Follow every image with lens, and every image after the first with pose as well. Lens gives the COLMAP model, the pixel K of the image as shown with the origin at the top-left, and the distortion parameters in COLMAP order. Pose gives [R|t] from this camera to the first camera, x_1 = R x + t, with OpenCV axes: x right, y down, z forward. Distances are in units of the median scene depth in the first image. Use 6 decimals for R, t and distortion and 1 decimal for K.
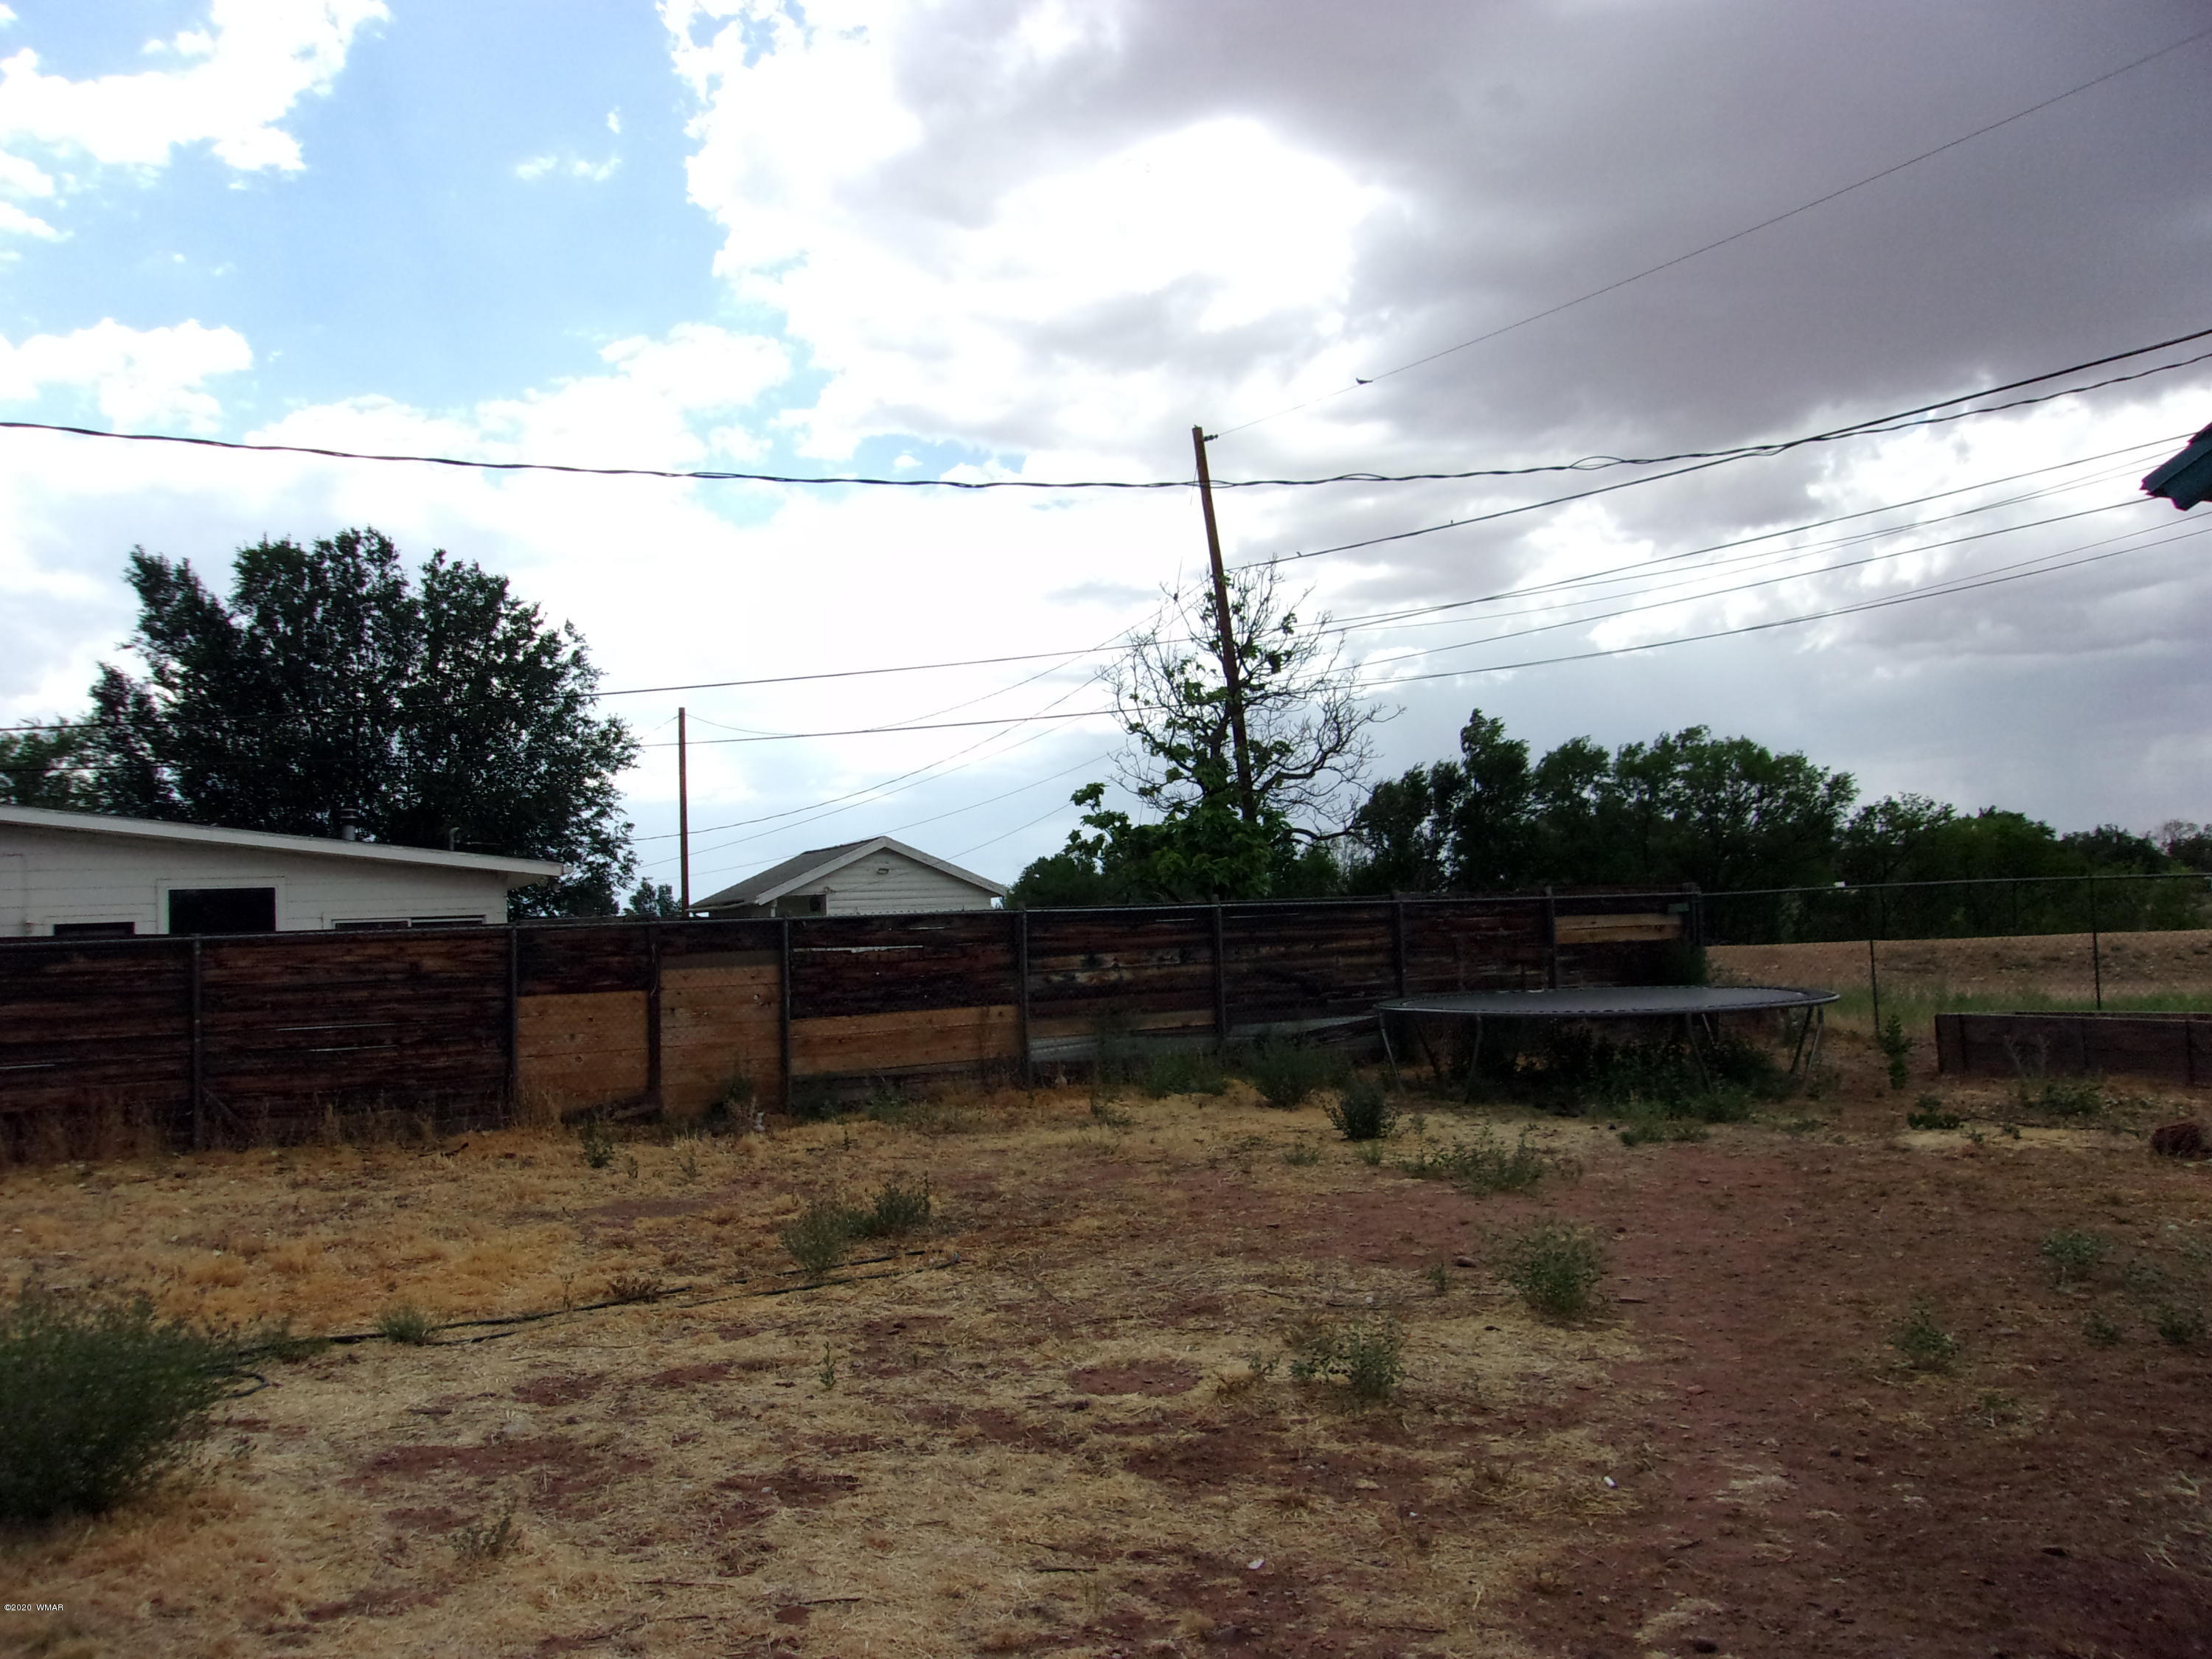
lens RADIAL K [[1769.6, 0, 1106.0], [0, 1769.6, 829.5], [0, 0, 1]] dist [-0.000596, 0.064959]
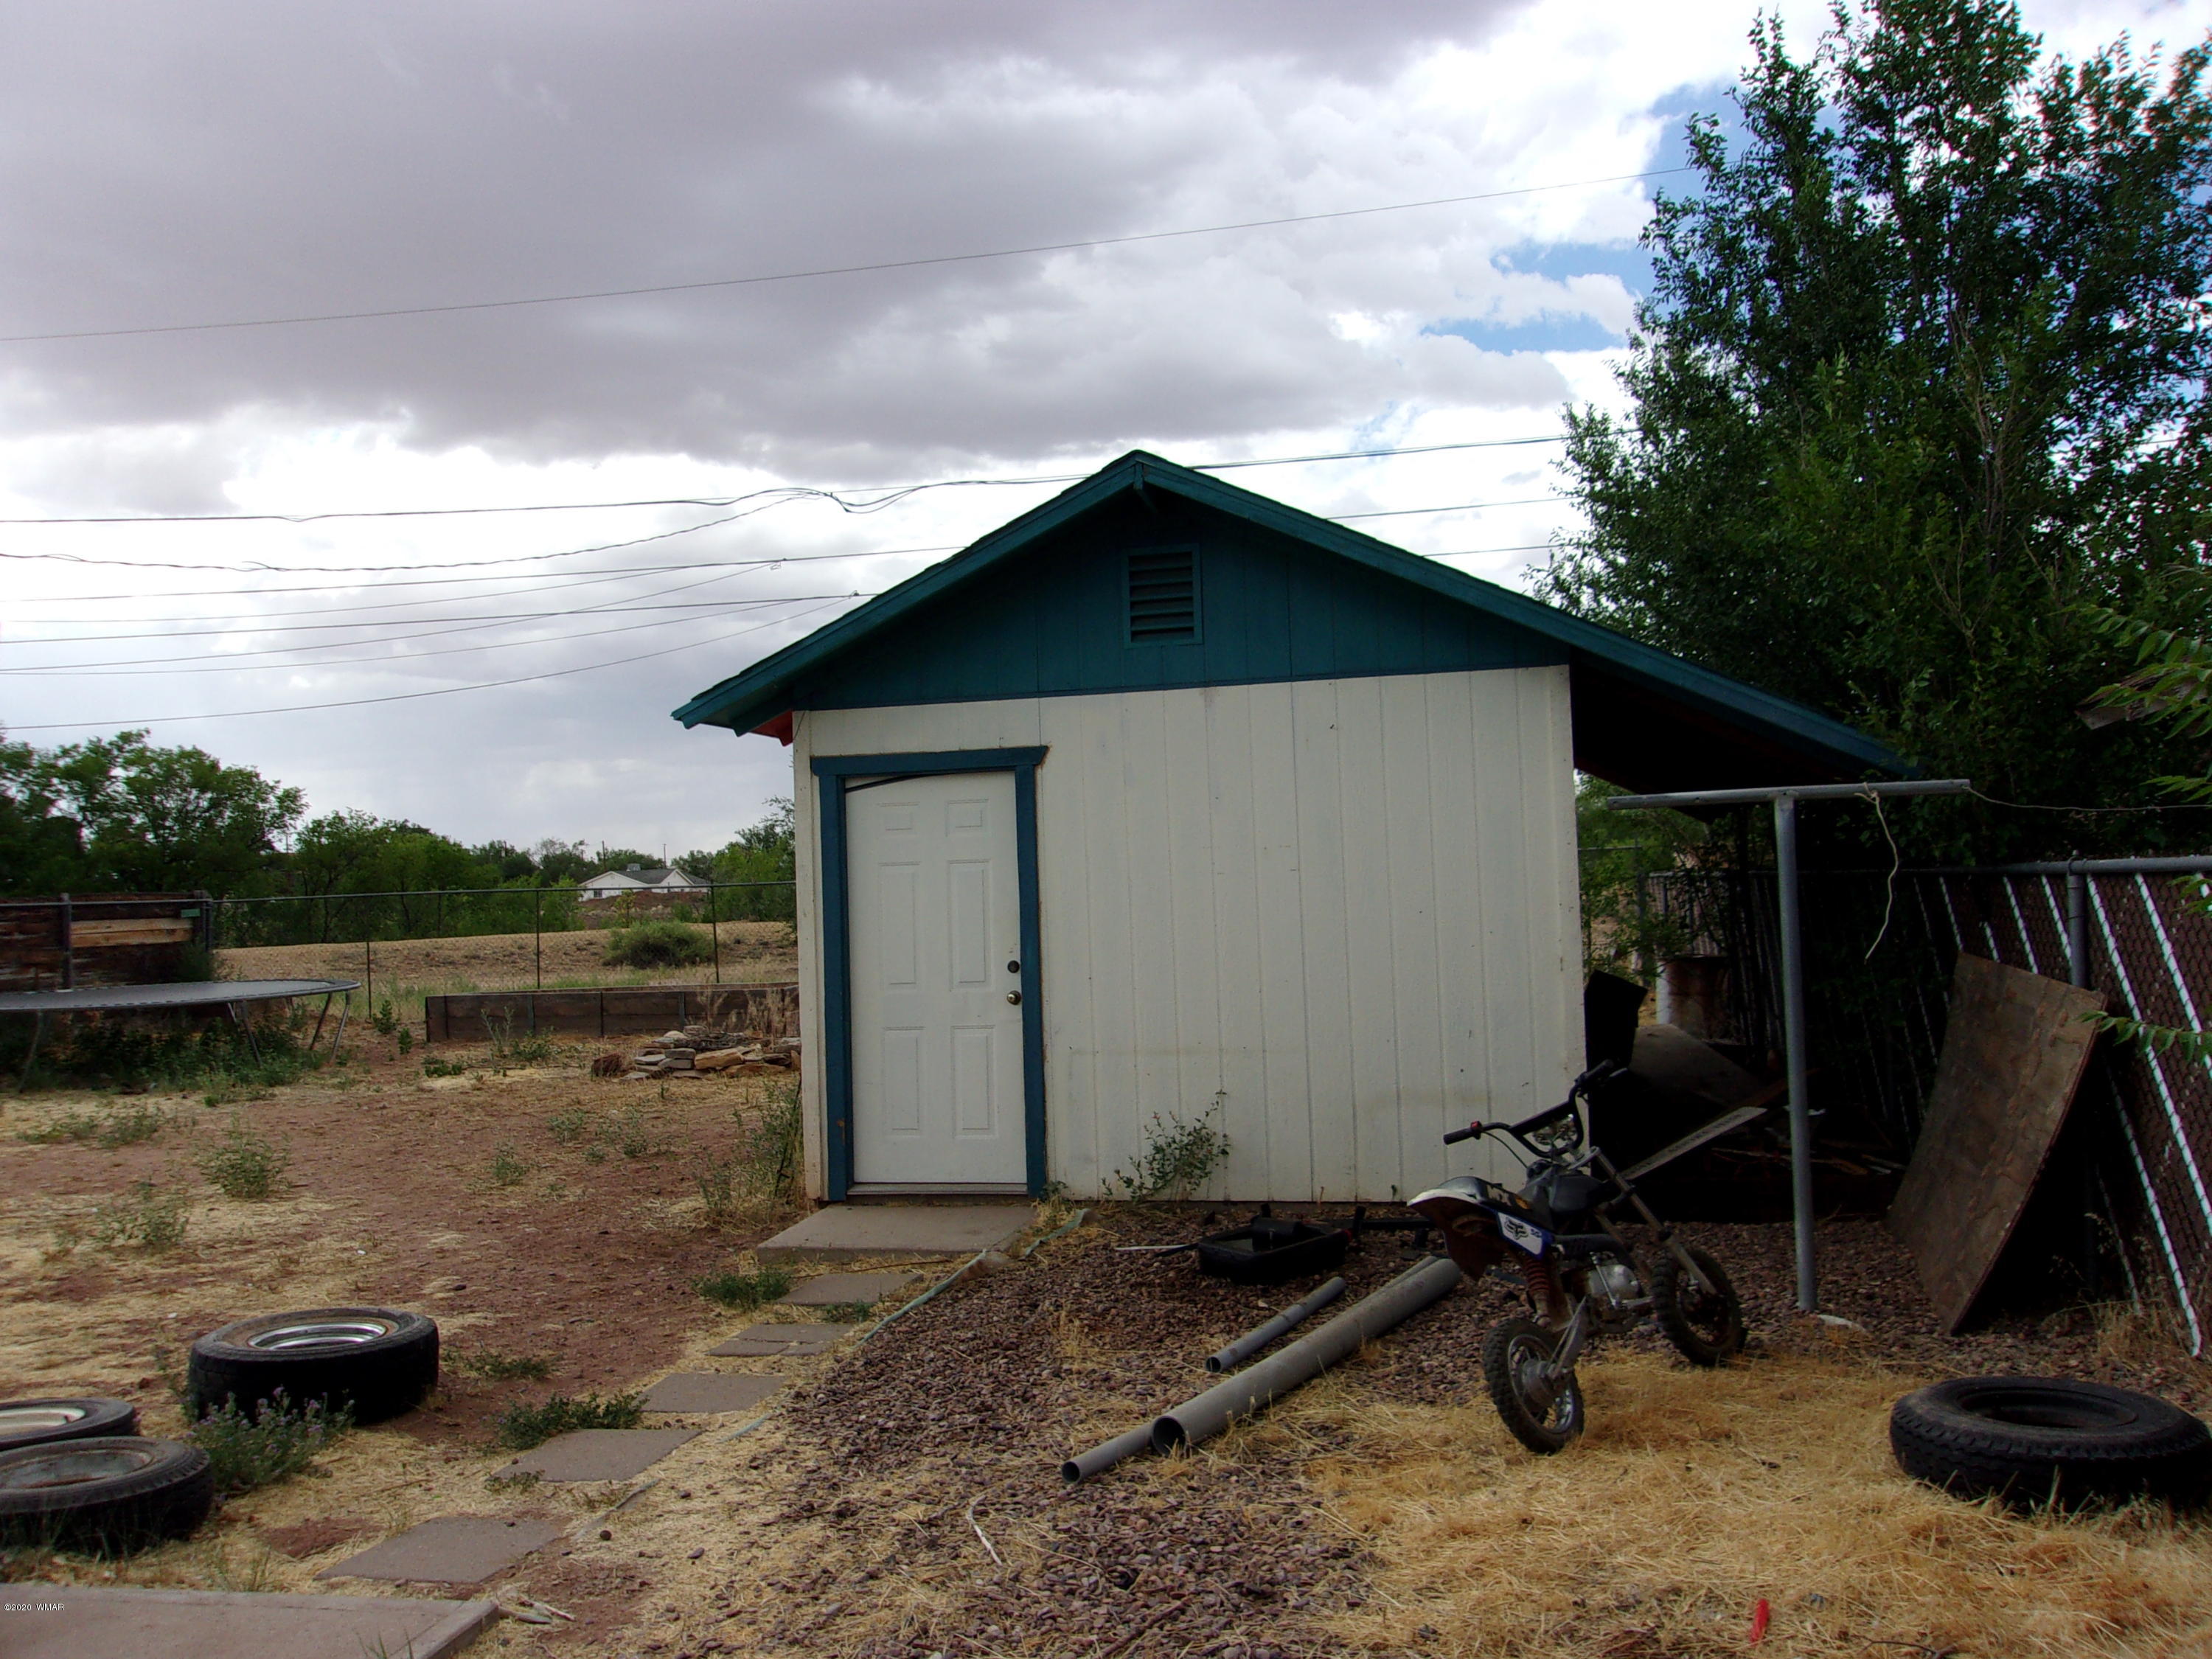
lens RADIAL K [[1700.8, 0, 1110.0], [0, 1700.8, 841.7], [0, 0, 1]] dist [-0.000469, 0.004669]
pose [[0.654628, 0.031426, 0.755298, -0.162598], [-0.032447, 0.999383, -0.013459, -0.007129], [-0.755254, -0.015697, 0.655244, -0.196956]]
